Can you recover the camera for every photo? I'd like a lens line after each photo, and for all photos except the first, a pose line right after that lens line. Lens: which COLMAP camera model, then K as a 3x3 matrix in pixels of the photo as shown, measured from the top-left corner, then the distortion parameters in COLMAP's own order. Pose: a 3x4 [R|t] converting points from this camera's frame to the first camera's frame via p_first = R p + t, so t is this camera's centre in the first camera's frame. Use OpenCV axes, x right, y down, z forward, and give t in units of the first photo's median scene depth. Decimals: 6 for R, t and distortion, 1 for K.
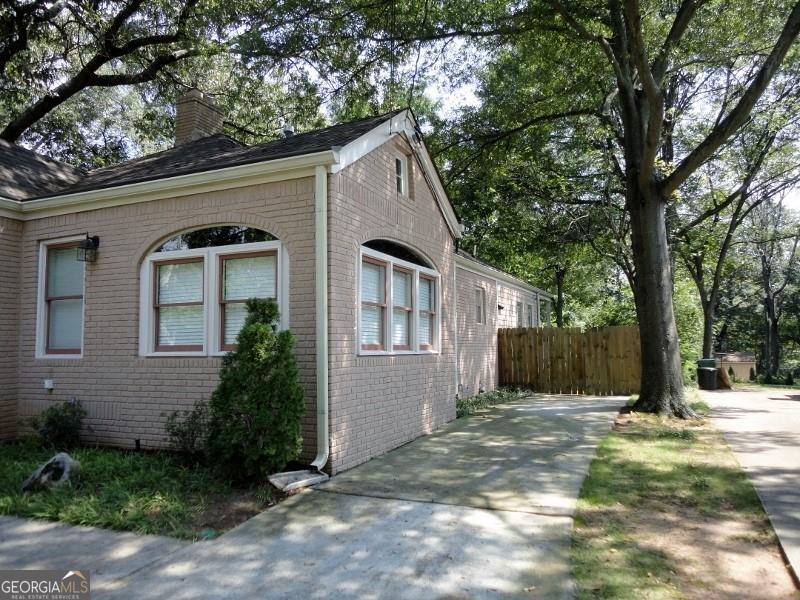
lens RADIAL K [[576.4, 0, 400.0], [0, 576.4, 300.0], [0, 0, 1]] dist [-0.006394, 0.002895]
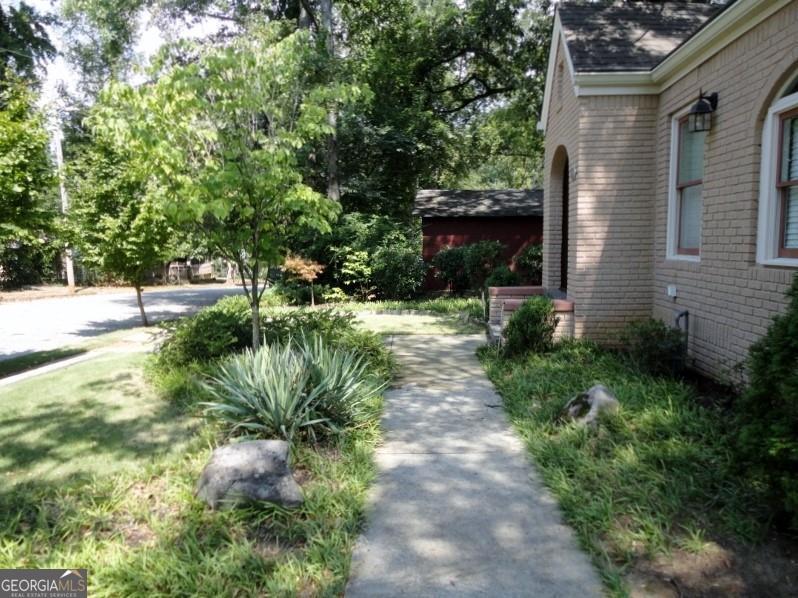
lens RADIAL K [[578.3, 0, 399.0], [0, 578.3, 299.0], [0, 0, 1]] dist [-0.001920, 0.002665]
pose [[0.333772, 0.103718, -0.936930, 0.042318], [0.076257, 0.987700, 0.136504, 0.014579], [0.939564, -0.117009, 0.321758, 0.378118]]
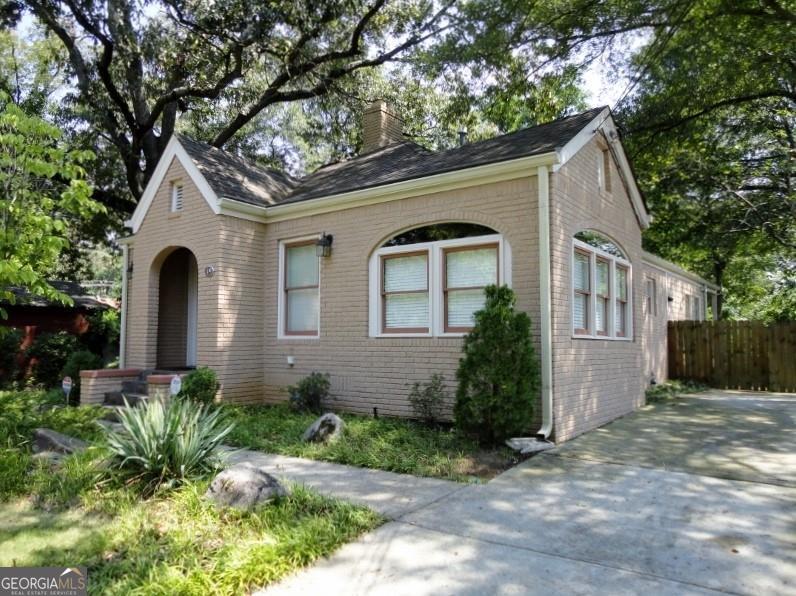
lens RADIAL K [[576.9, 0, 398.0], [0, 576.9, 298.0], [0, 0, 1]] dist [-0.001920, 0.002665]
pose [[0.975302, -0.000972, -0.220872, -0.135659], [0.001807, 0.999992, 0.003579, 0.014257], [0.220866, -0.003890, 0.975296, -0.121237]]
